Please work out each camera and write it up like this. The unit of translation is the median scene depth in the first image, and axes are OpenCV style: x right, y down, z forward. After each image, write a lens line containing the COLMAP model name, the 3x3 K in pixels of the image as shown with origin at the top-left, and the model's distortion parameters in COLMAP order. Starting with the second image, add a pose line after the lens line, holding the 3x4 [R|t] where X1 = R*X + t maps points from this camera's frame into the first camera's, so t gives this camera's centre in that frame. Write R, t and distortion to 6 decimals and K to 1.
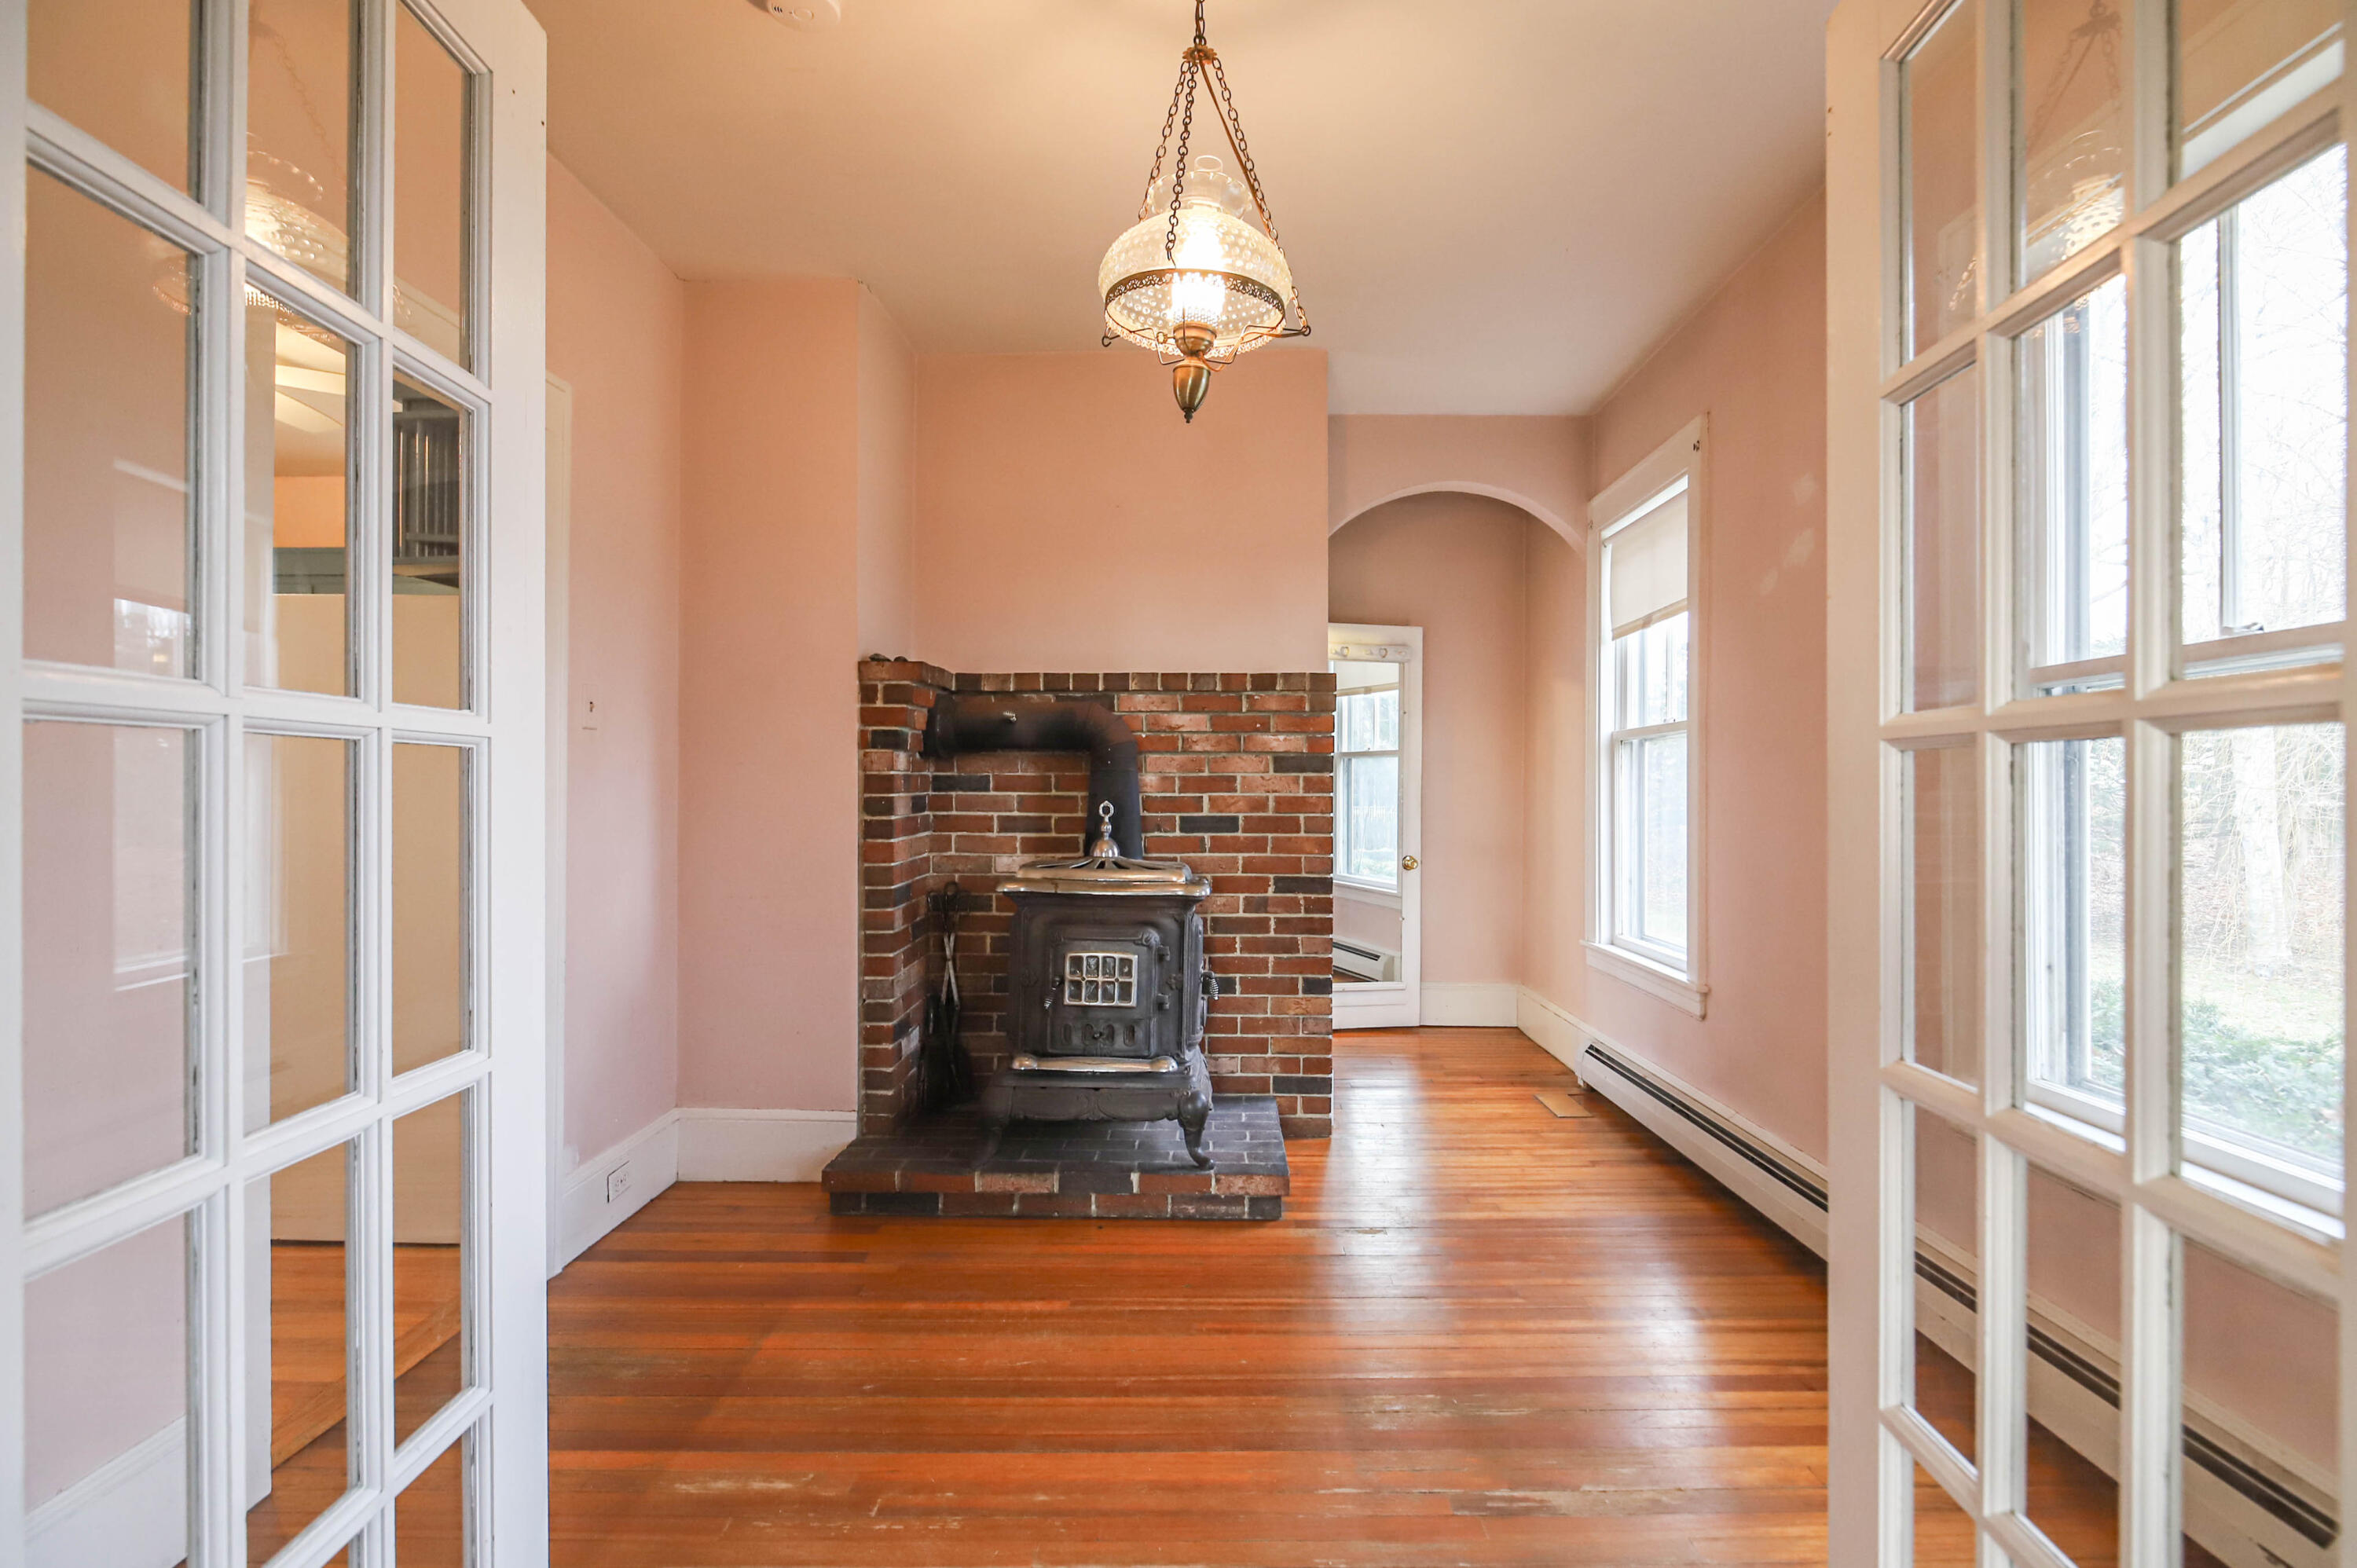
lens RADIAL K [[1149.6, 0, 1192.1], [0, 1149.6, 787.1], [0, 0, 1]] dist [0.003941, -0.005850]
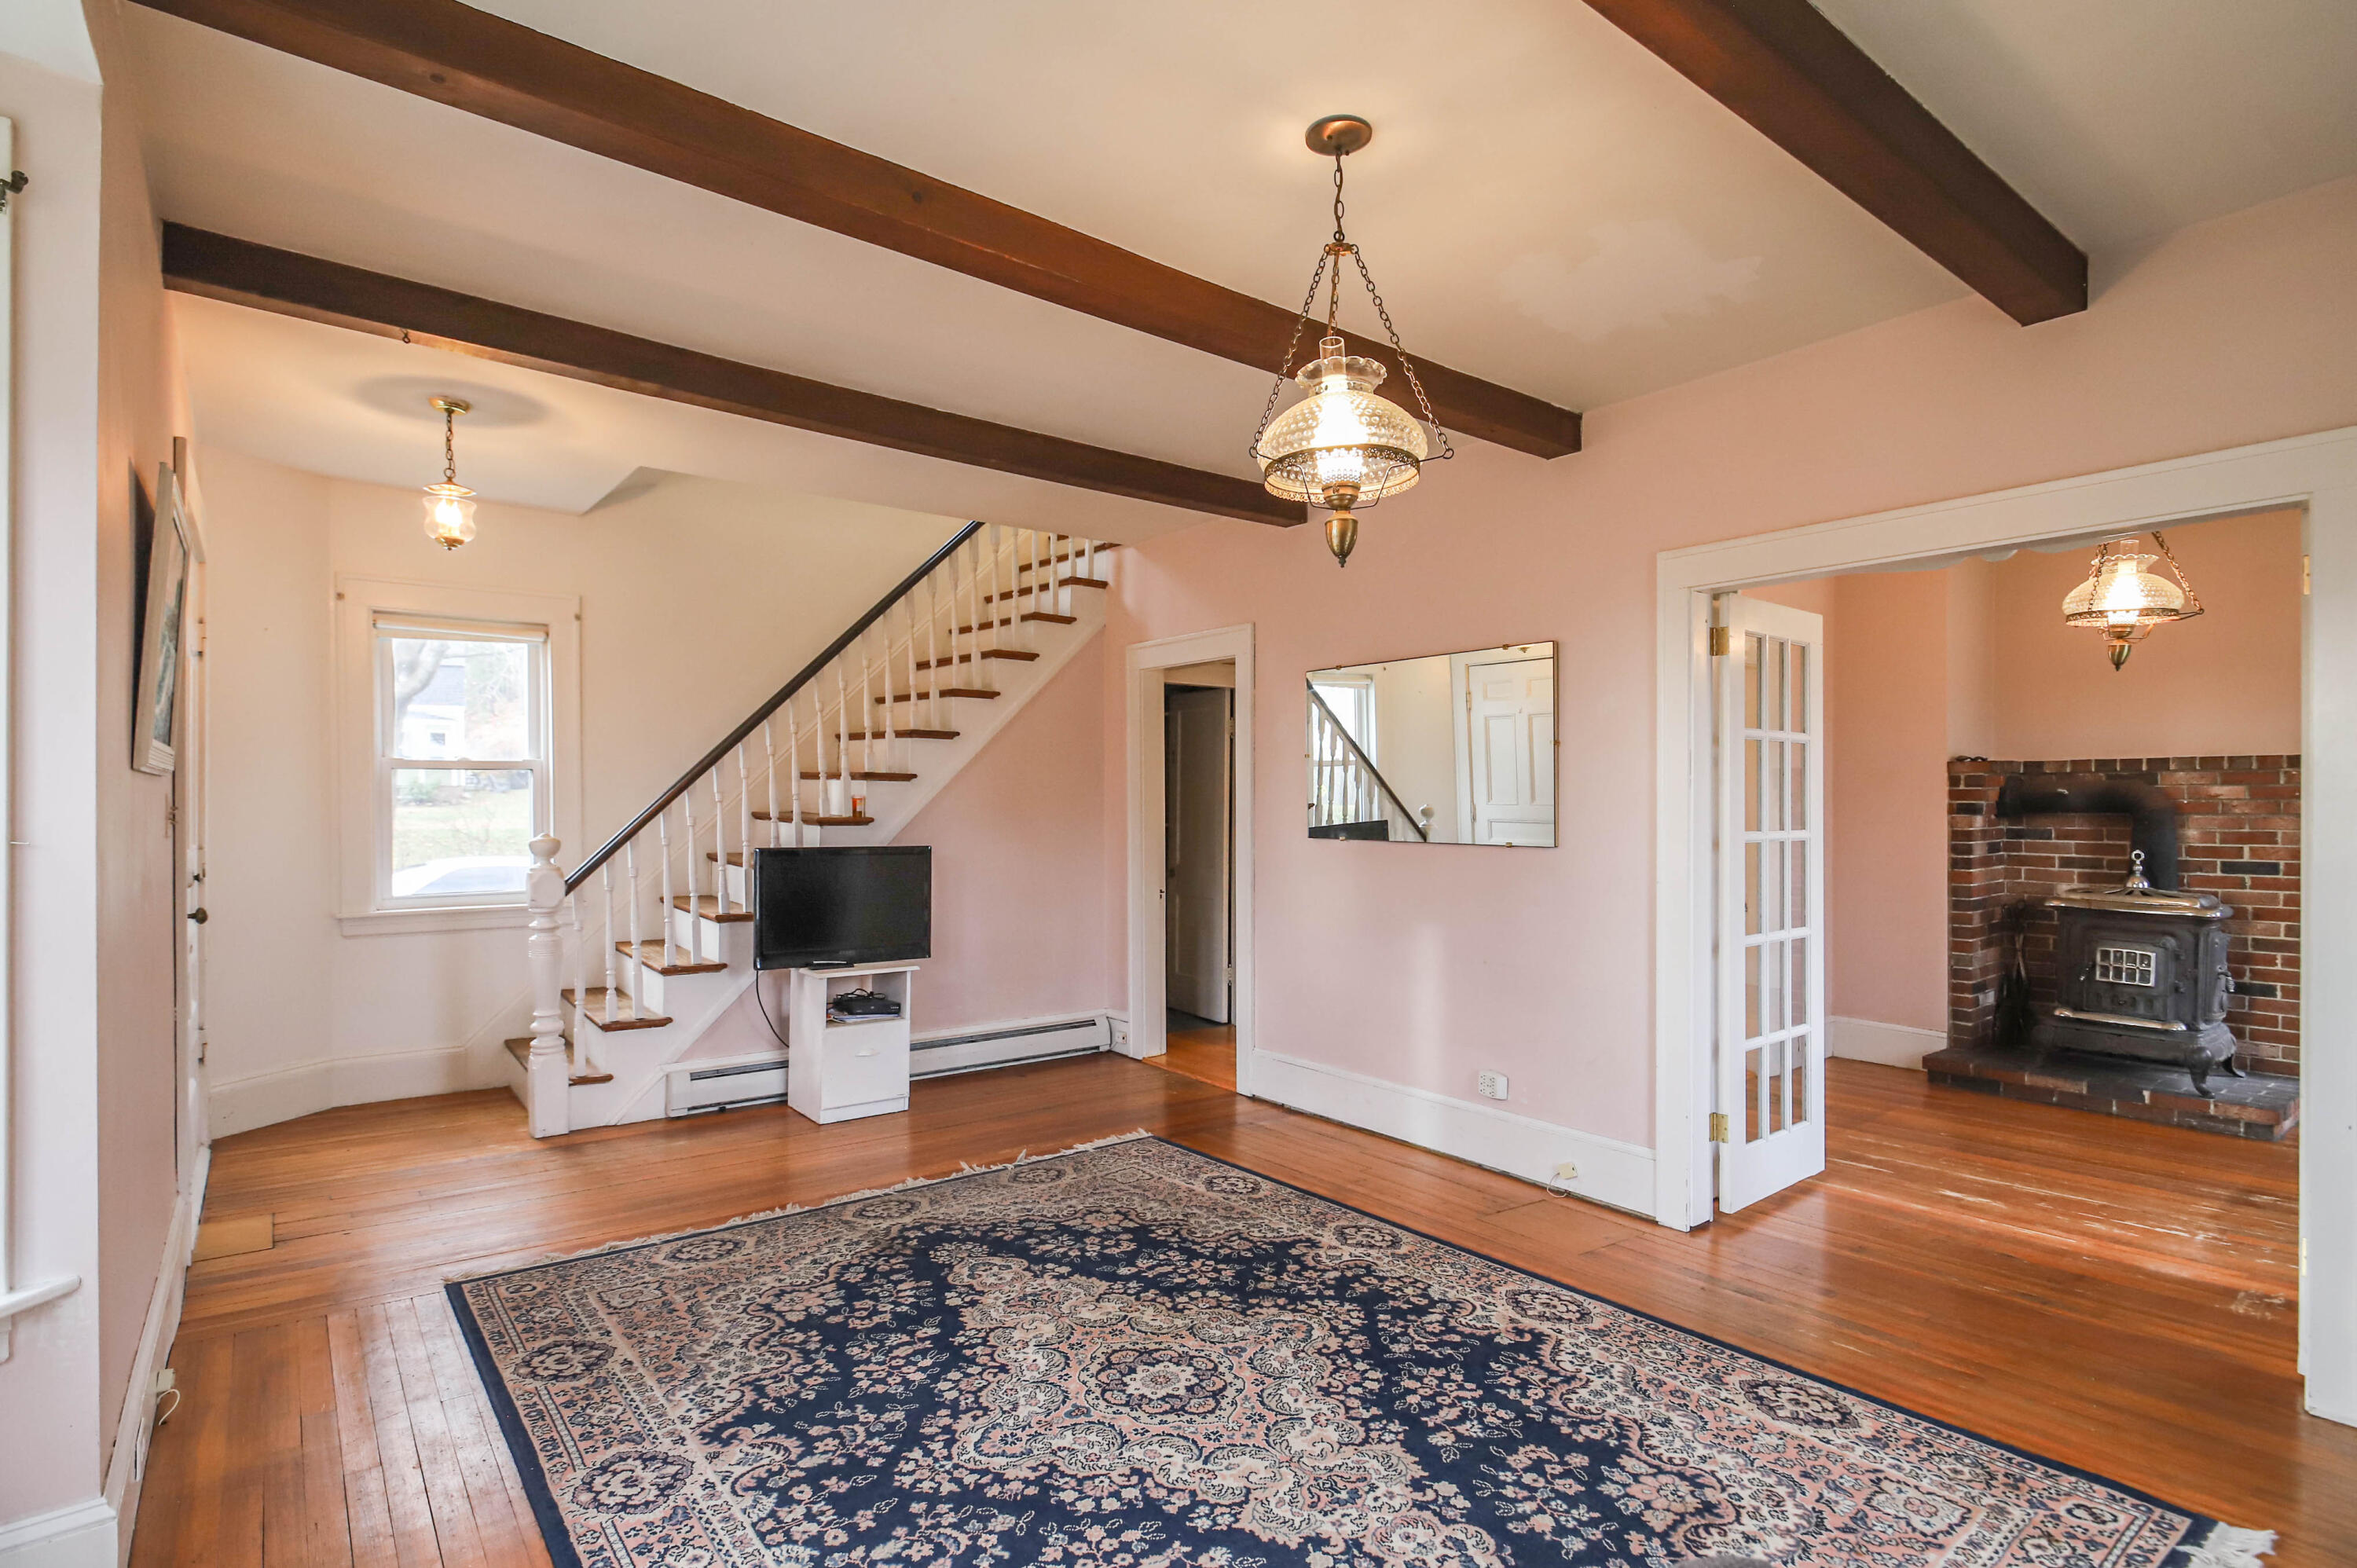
lens RADIAL K [[1149.6, 0, 1195.7], [0, 1149.6, 804.2], [0, 0, 1]] dist [0.003941, -0.005850]
pose [[0.628665, -0.002842, -0.777671, 0.317421], [0.004851, 0.999988, 0.000267, -0.053741], [0.777661, -0.003940, 0.628671, -0.883532]]
